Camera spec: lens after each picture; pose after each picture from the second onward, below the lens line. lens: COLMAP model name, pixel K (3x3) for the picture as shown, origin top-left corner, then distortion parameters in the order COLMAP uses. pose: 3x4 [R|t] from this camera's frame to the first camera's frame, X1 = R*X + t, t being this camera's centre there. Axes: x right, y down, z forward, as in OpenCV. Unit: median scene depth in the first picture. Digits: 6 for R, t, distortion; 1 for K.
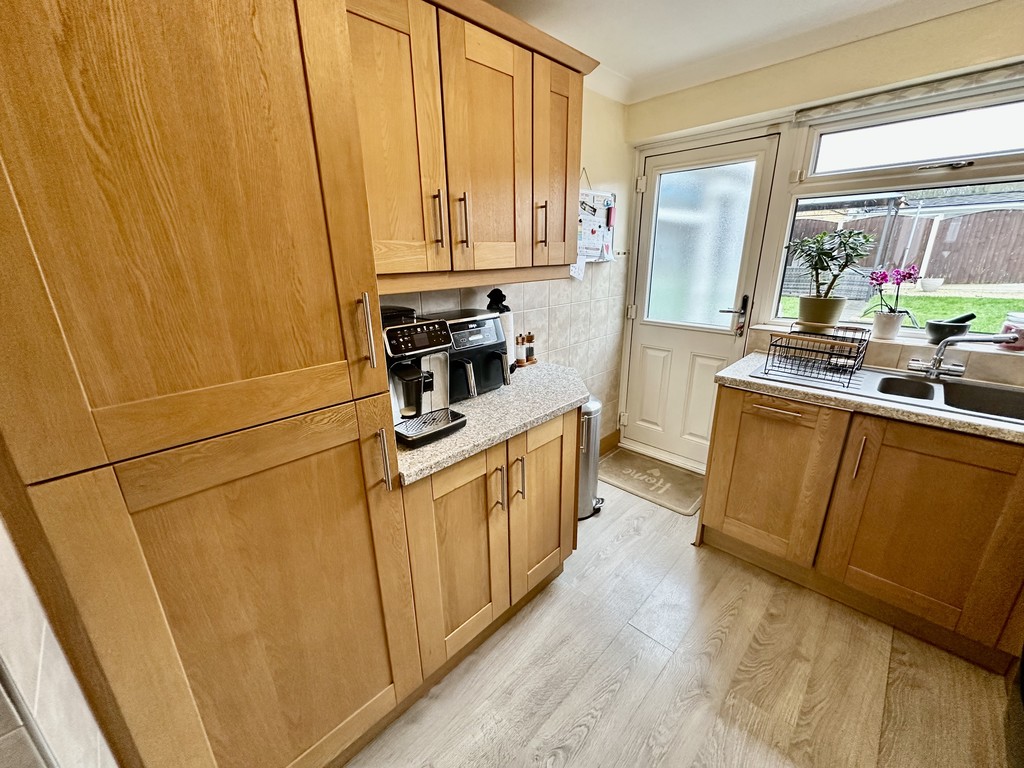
lens RADIAL K [[408.6, 0, 510.0], [0, 408.6, 381.7], [0, 0, 1]] dist [-0.001999, 0.000108]
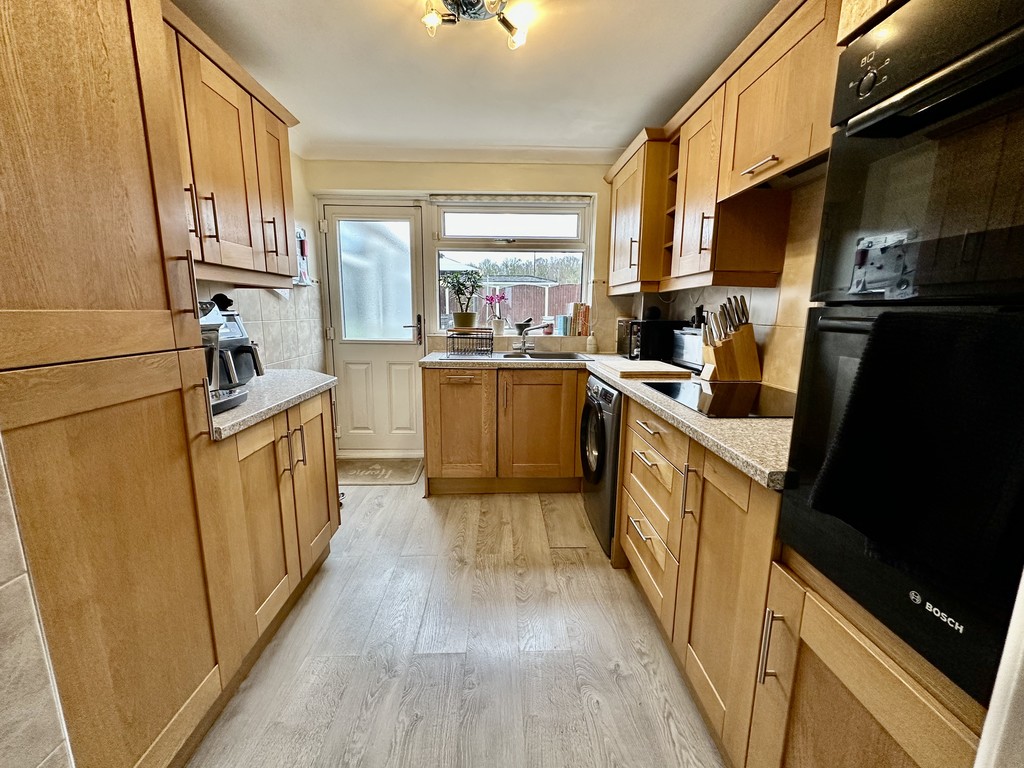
lens RADIAL K [[408.6, 0, 510.4], [0, 408.6, 382.6], [0, 0, 1]] dist [-0.001999, 0.000108]
pose [[0.688307, -0.103607, 0.717983, -0.315480], [0.200389, 0.978392, -0.050921, 0.203743], [-0.697193, 0.178925, 0.694196, -0.190213]]
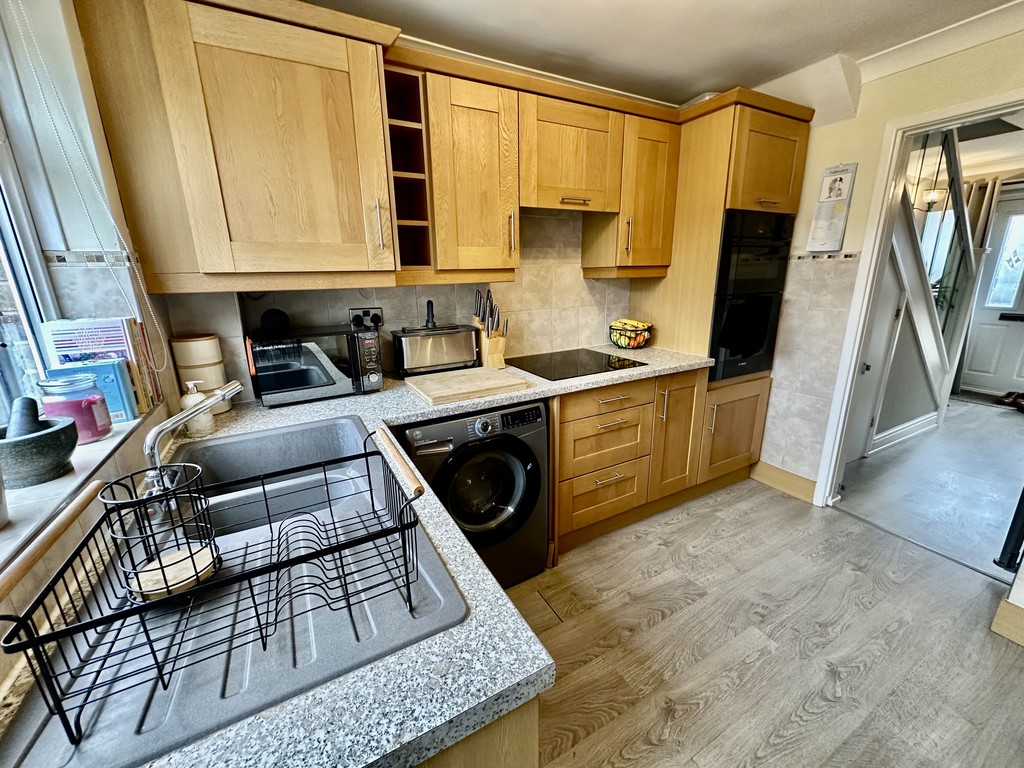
lens RADIAL K [[408.6, 0, 511.0], [0, 408.6, 382.6], [0, 0, 1]] dist [-0.001999, 0.000108]
pose [[-0.958699, -0.038035, 0.281866, 0.497621], [0.119908, 0.844595, 0.521807, -0.355225], [-0.257910, 0.534054, -0.805152, 1.225563]]
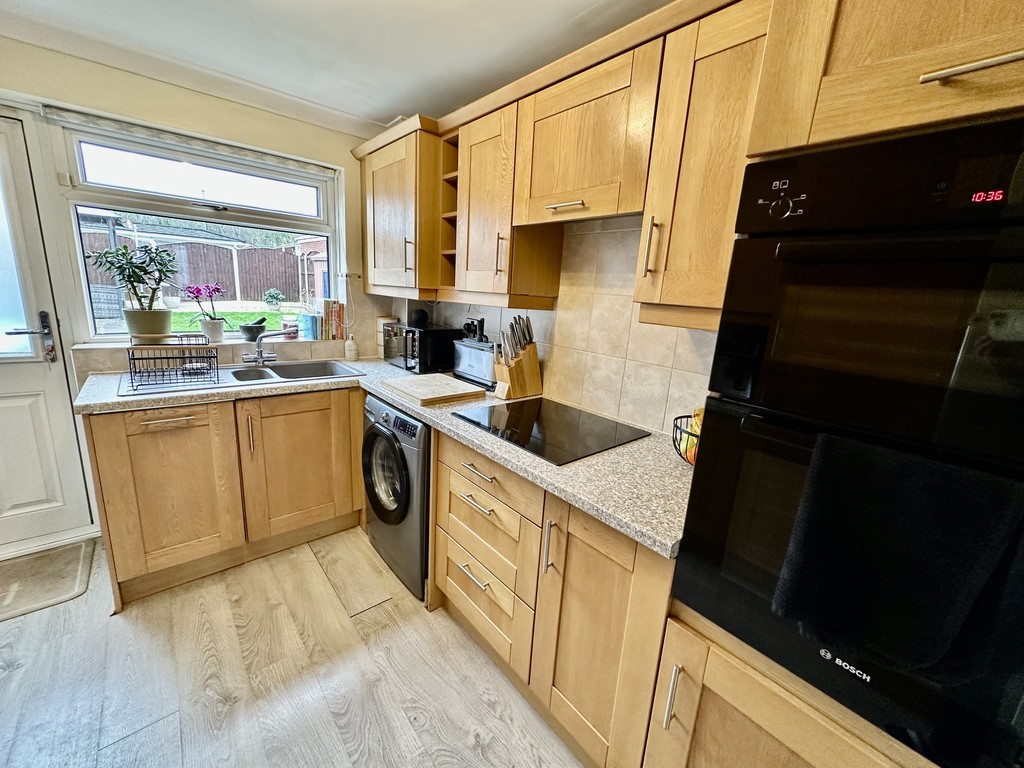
lens RADIAL K [[408.6, 0, 510.6], [0, 408.6, 382.0], [0, 0, 1]] dist [-0.001999, 0.000108]
pose [[0.075734, -0.198296, 0.977212, -0.240332], [0.241351, 0.954531, 0.174989, 0.007702], [-0.967478, 0.222599, 0.120149, 0.043549]]
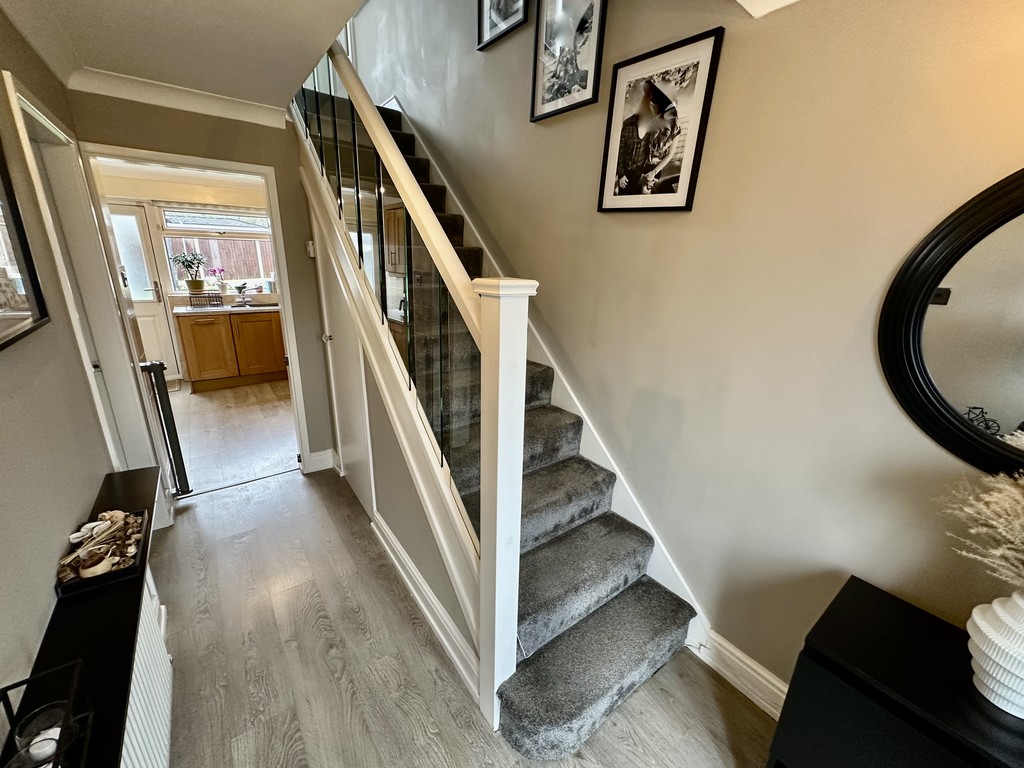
lens RADIAL K [[408.6, 0, 514.2], [0, 408.6, 382.5], [0, 0, 1]] dist [-0.001999, 0.000108]
pose [[0.140925, -0.266507, 0.953475, -1.719929], [0.270409, 0.936827, 0.221887, 0.406175], [-0.952376, 0.226559, 0.204088, -1.389760]]
